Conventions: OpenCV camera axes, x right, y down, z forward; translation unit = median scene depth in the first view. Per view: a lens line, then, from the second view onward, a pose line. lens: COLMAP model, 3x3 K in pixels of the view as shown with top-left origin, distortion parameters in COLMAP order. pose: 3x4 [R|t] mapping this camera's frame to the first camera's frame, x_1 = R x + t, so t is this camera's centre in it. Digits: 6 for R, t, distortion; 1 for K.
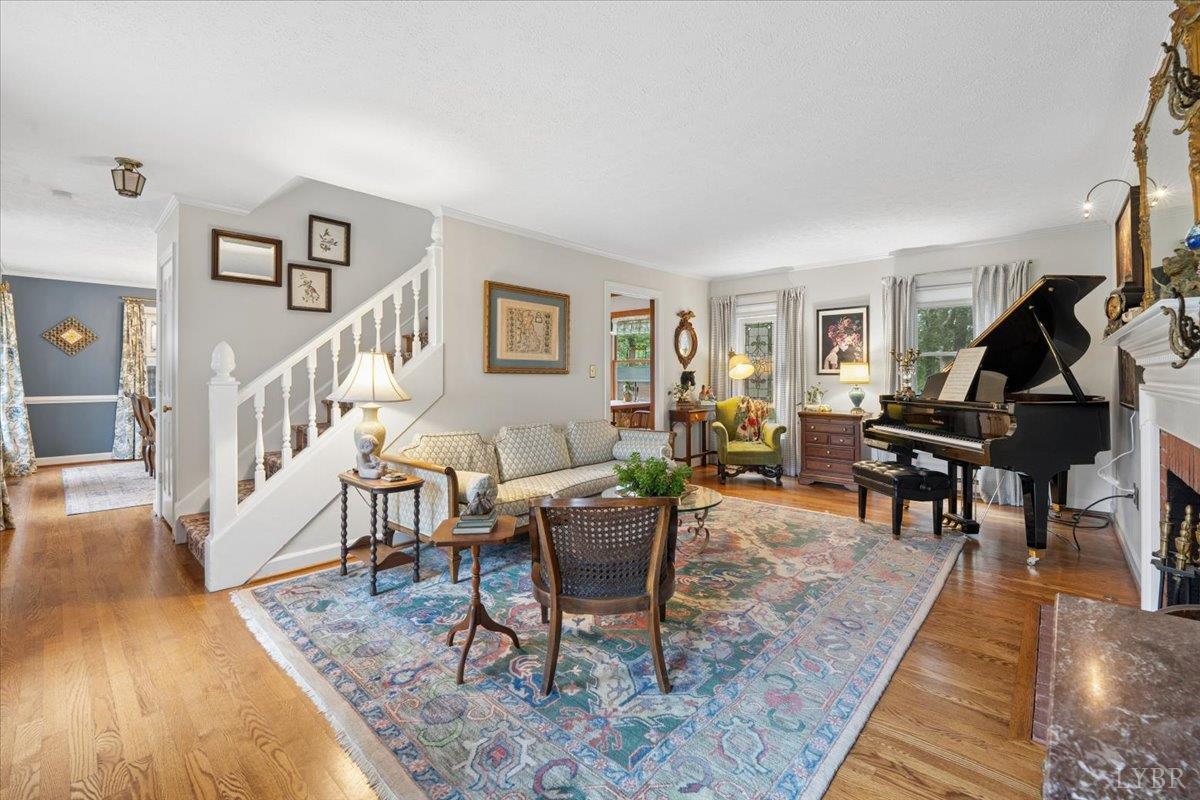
lens RADIAL K [[497.1, 0, 592.0], [0, 497.1, 375.8], [0, 0, 1]] dist [-0.003157, -0.000453]
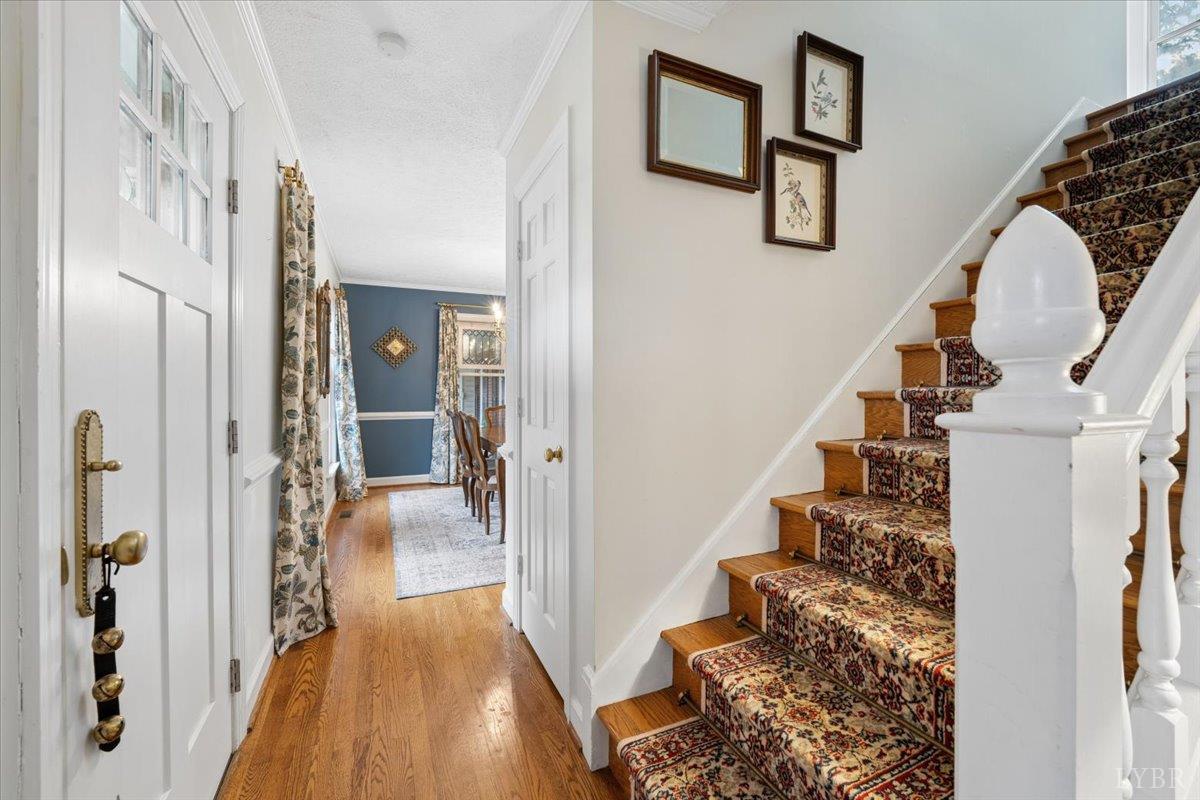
lens RADIAL K [[497.1, 0, 606.3], [0, 497.1, 393.8], [0, 0, 1]] dist [-0.003157, -0.000453]
pose [[0.920260, 0.001847, -0.391302, -0.370136], [0.000482, 0.999983, 0.005855, 0.001673], [0.391306, -0.005576, 0.920244, 0.340639]]
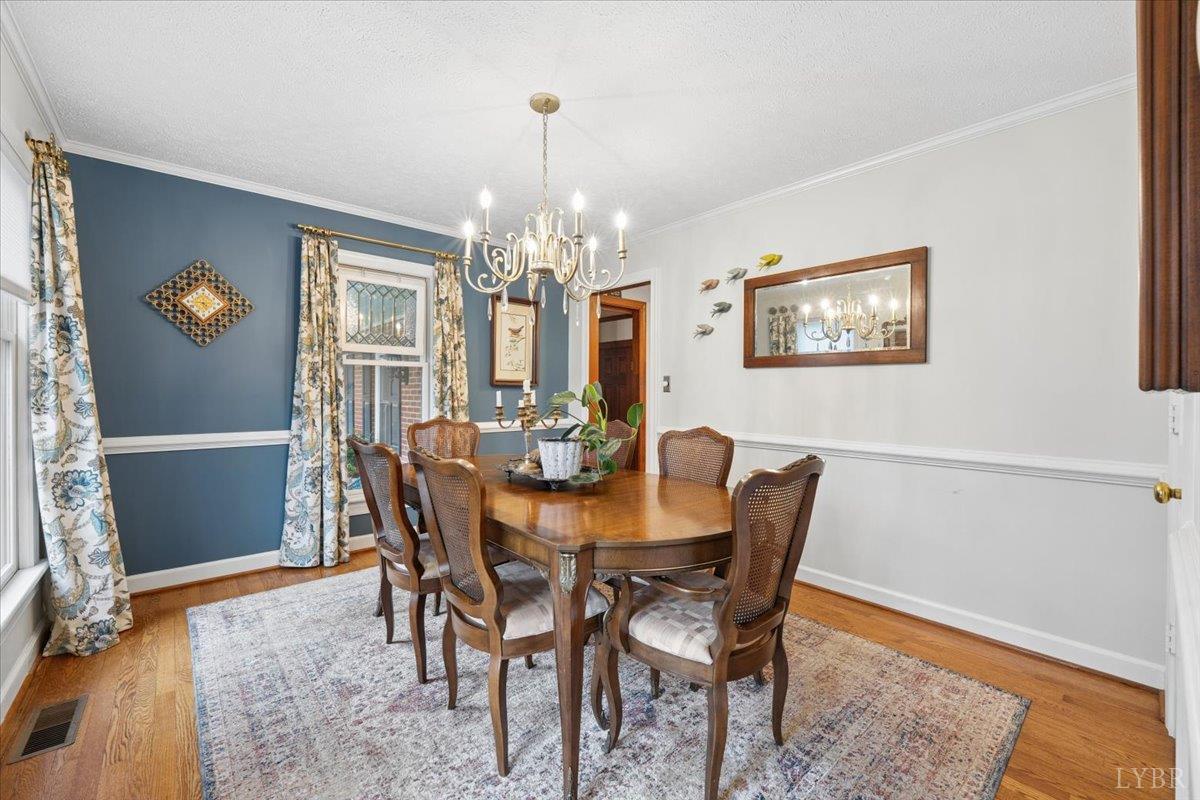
lens RADIAL K [[497.1, 0, 600.0], [0, 497.1, 397.3], [0, 0, 1]] dist [-0.003157, -0.000453]
pose [[0.993144, 0.003779, -0.116835, -0.713380], [-0.002569, 0.999942, 0.010505, 0.001457], [0.116868, -0.010133, 0.993096, 0.661113]]
